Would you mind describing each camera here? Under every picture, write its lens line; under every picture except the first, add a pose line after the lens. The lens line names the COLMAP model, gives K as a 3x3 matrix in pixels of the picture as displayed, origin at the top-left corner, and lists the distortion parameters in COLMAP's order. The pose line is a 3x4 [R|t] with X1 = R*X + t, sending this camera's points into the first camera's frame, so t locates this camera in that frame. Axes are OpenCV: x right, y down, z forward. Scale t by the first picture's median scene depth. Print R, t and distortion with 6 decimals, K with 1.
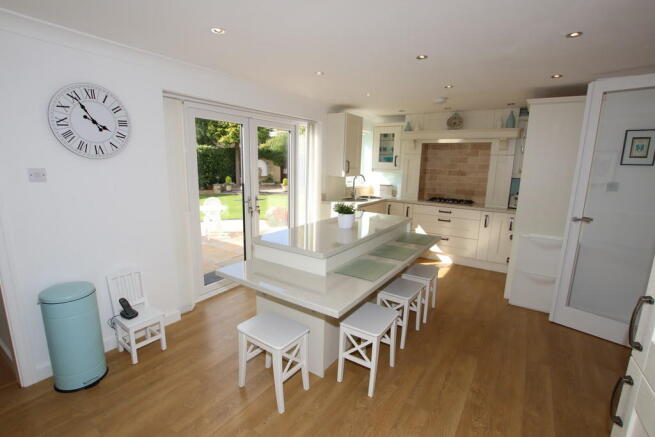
lens RADIAL K [[302.5, 0, 326.2], [0, 302.5, 218.4], [0, 0, 1]] dist [-0.030991, -0.000447]
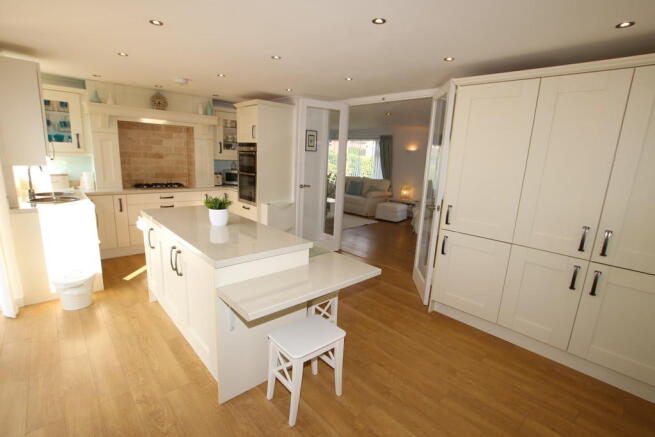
lens RADIAL K [[302.5, 0, 323.4], [0, 302.5, 219.3], [0, 0, 1]] dist [-0.030991, -0.000447]
pose [[0.248312, -0.210920, 0.945438, -0.375508], [0.135979, 0.973932, 0.181563, -0.056327], [-0.959088, 0.083475, 0.270520, 0.259403]]
